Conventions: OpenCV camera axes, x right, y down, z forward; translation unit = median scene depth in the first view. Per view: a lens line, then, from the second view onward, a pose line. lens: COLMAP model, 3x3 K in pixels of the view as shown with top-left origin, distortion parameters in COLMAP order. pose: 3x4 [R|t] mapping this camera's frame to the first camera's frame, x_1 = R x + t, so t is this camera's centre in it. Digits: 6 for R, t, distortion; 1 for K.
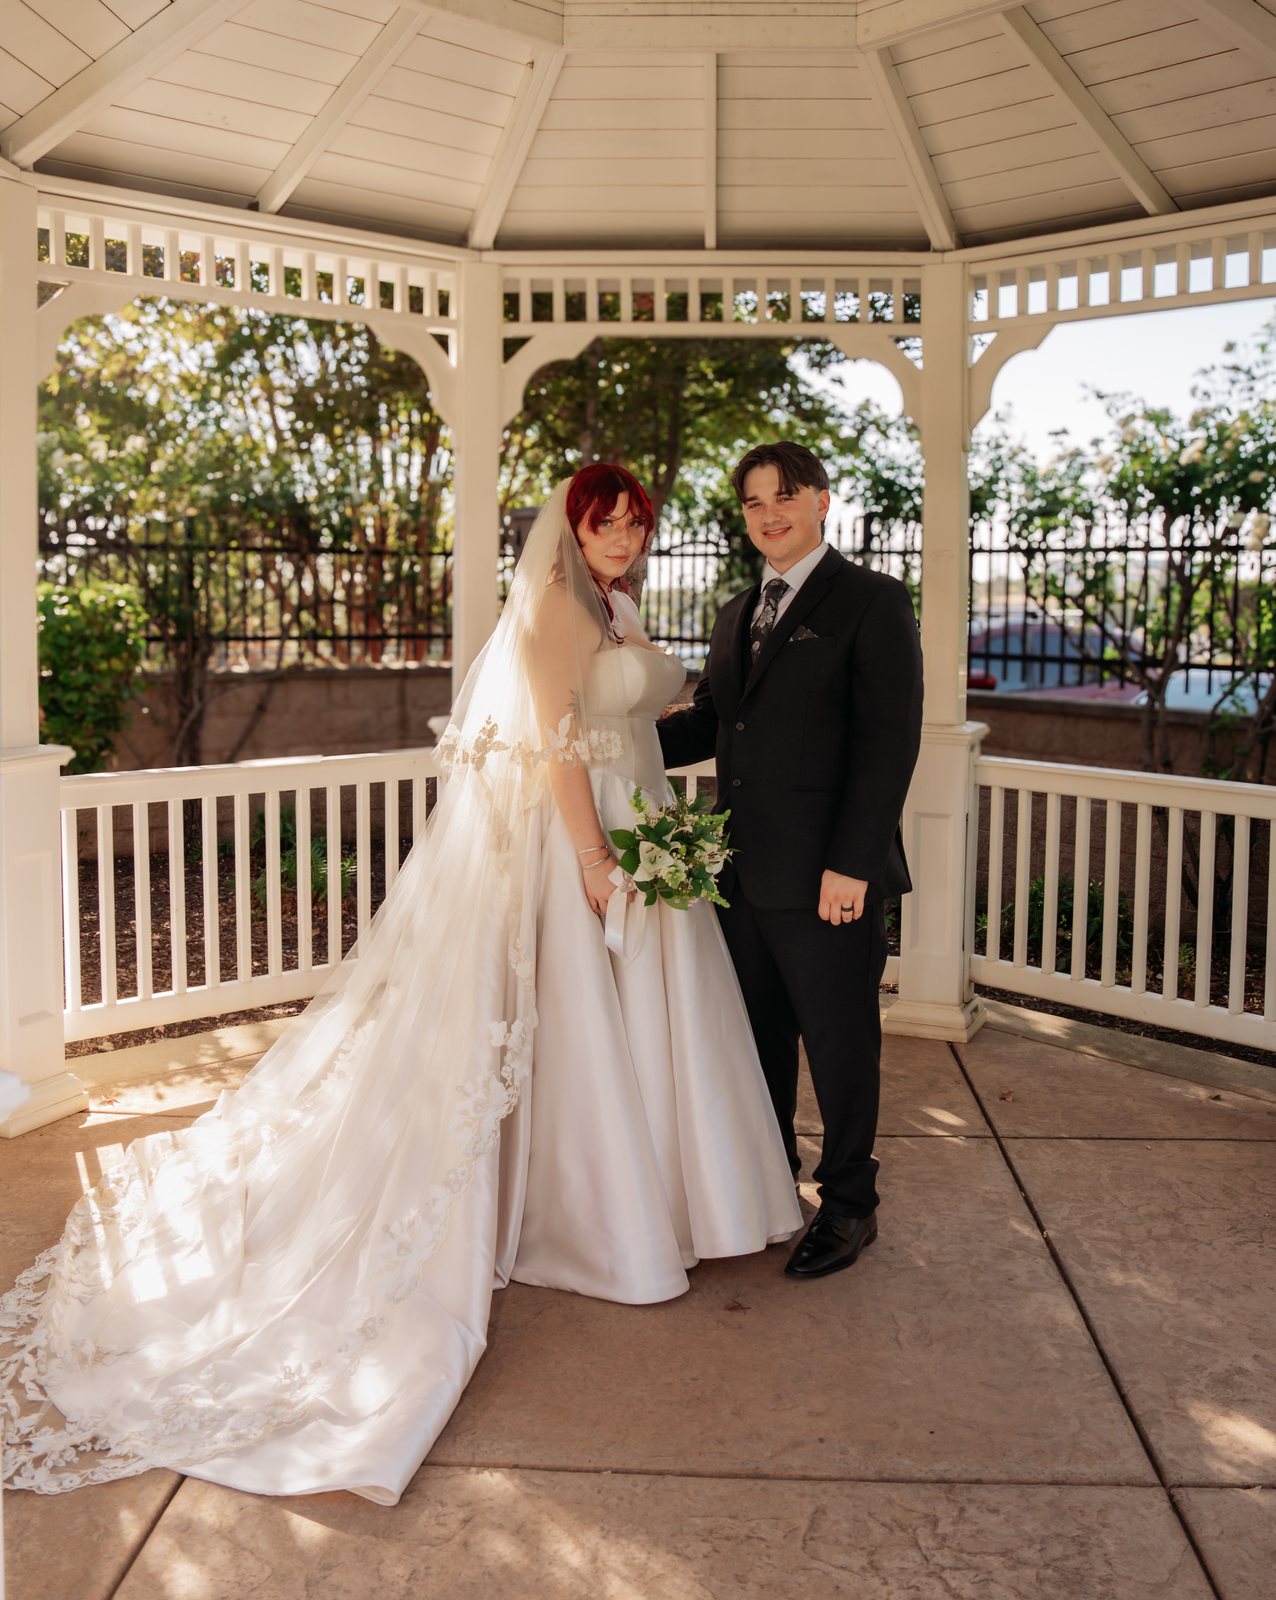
lens RADIAL K [[1560.1, 0, 673.0], [0, 1560.1, 721.9], [0, 0, 1]] dist [-0.003872, -0.256771]
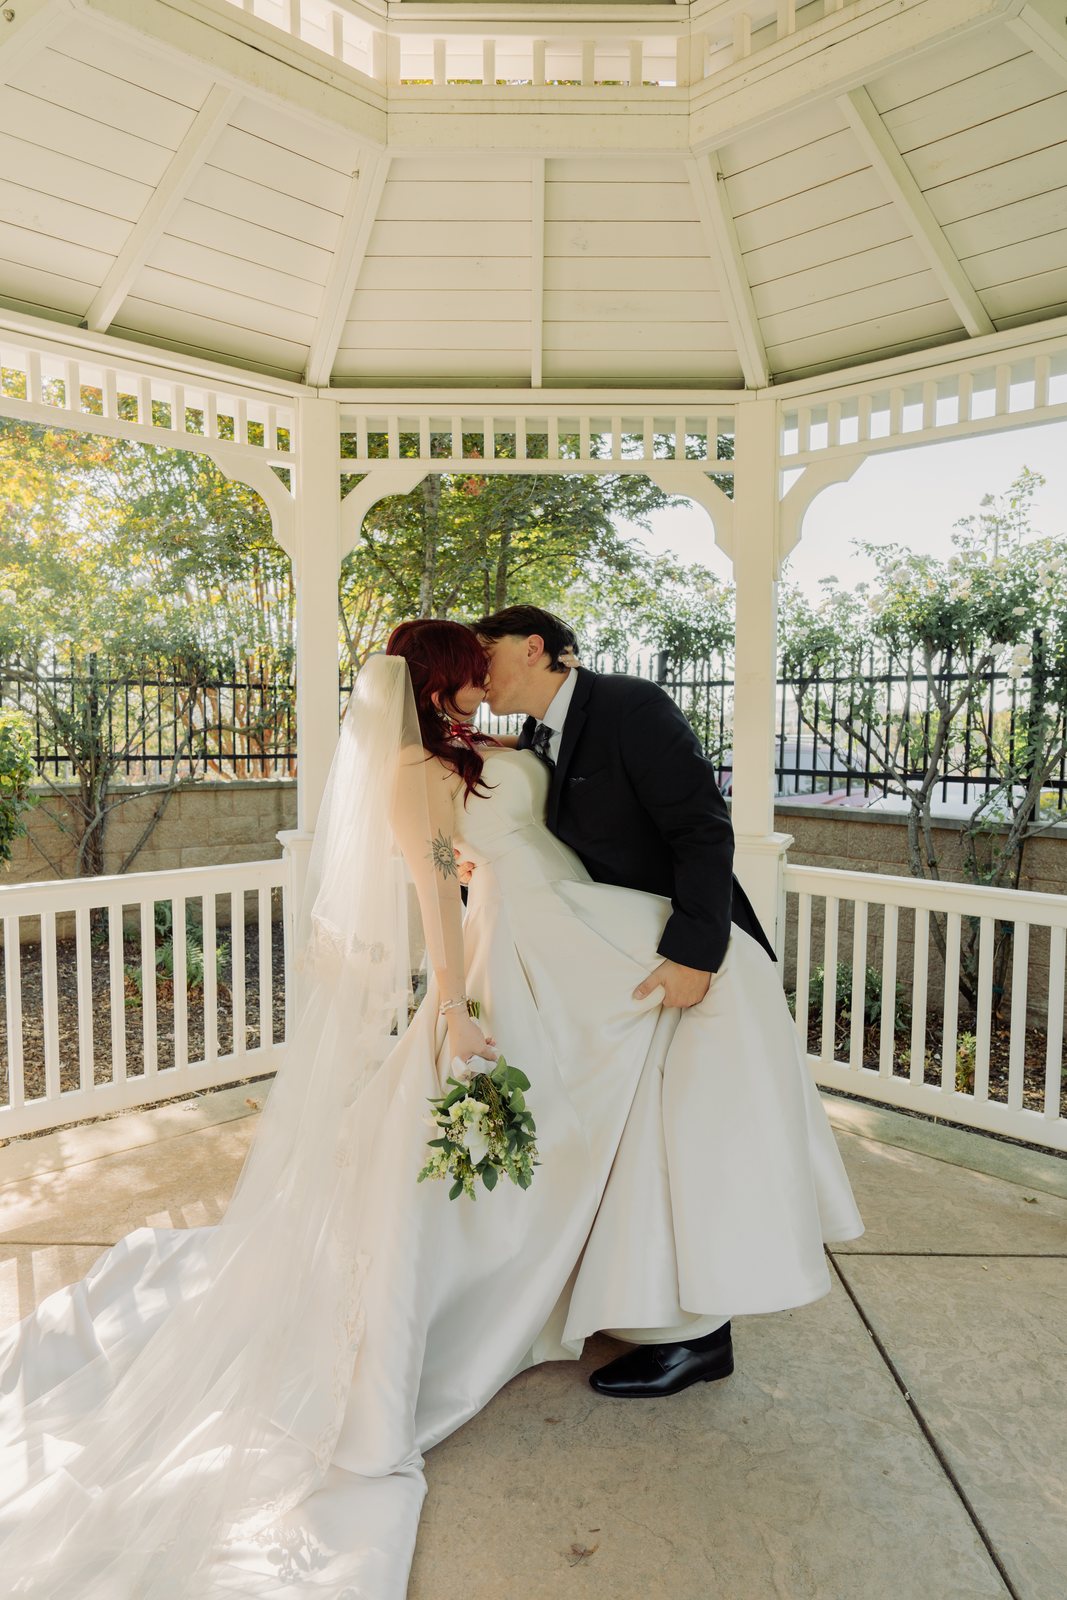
lens RADIAL K [[1092.4, 0, 533.5], [0, 1092.4, 800.0], [0, 0, 1]] dist [-0.000350, -0.000951]
pose [[0.999519, -0.004286, 0.030708, -0.001330], [0.004714, 0.999893, -0.013859, -0.010673], [-0.030645, 0.013997, 0.999432, 0.203426]]
